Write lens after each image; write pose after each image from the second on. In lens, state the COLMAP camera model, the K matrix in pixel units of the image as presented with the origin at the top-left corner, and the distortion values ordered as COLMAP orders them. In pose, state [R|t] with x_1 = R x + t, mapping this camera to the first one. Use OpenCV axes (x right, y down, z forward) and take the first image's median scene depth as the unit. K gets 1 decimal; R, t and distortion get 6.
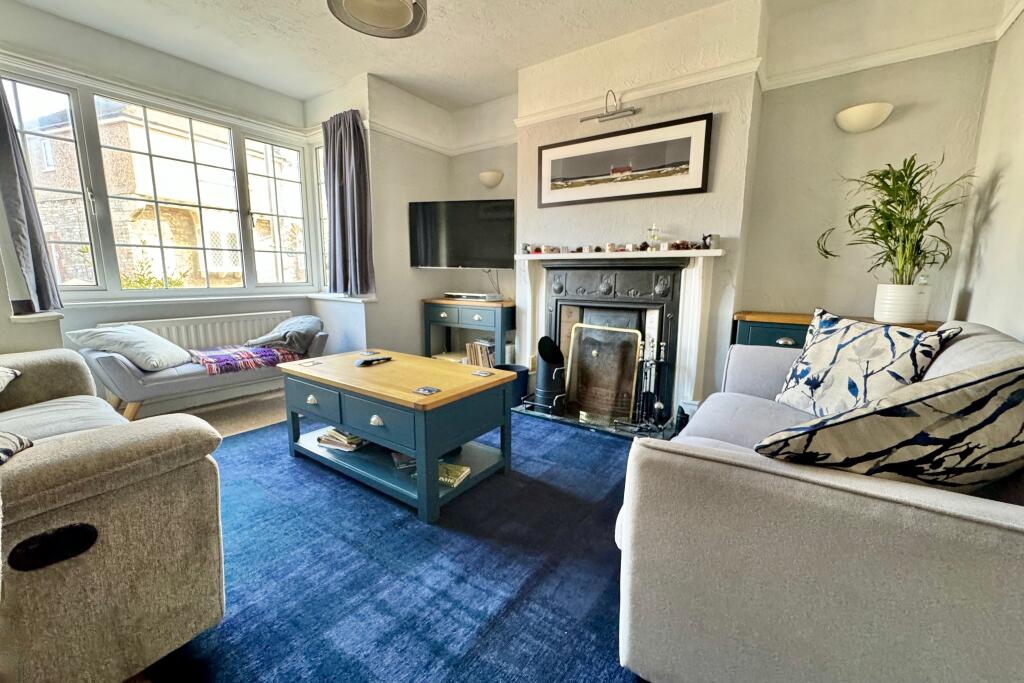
lens RADIAL K [[415.0, 0, 512.0], [0, 415.0, 341.5], [0, 0, 1]] dist [0.000101, 0.000067]
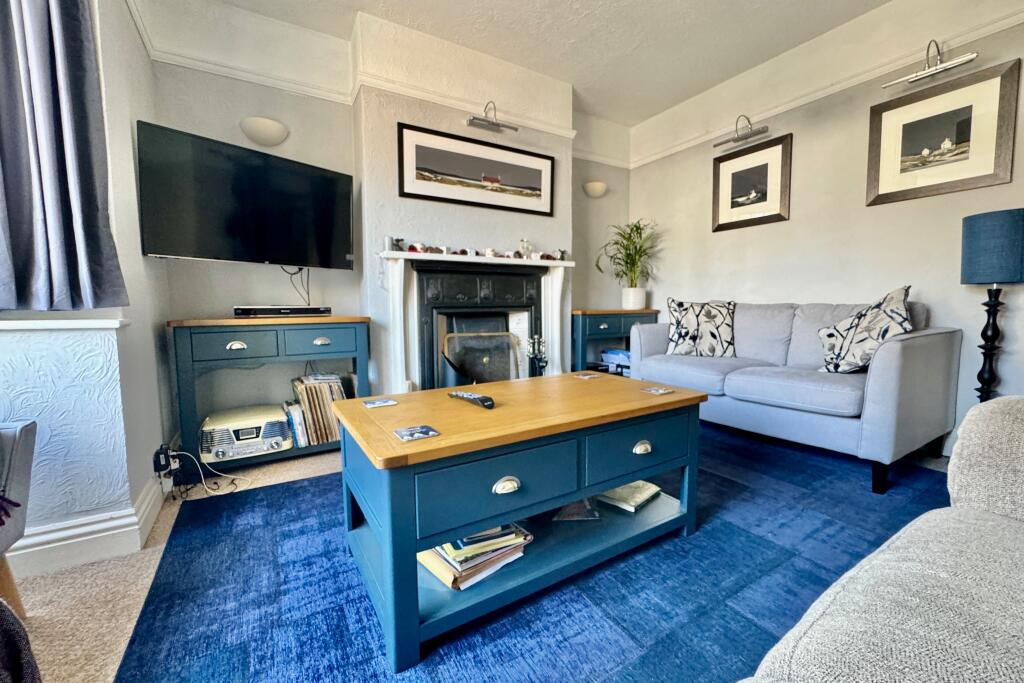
lens RADIAL K [[415.0, 0, 512.0], [0, 415.0, 341.5], [0, 0, 1]] dist [0.000101, 0.000067]
pose [[0.397310, -0.090578, 0.913203, -0.706930], [0.160192, 0.986684, 0.028171, -0.033977], [-0.903595, 0.135095, 0.406529, 0.585580]]
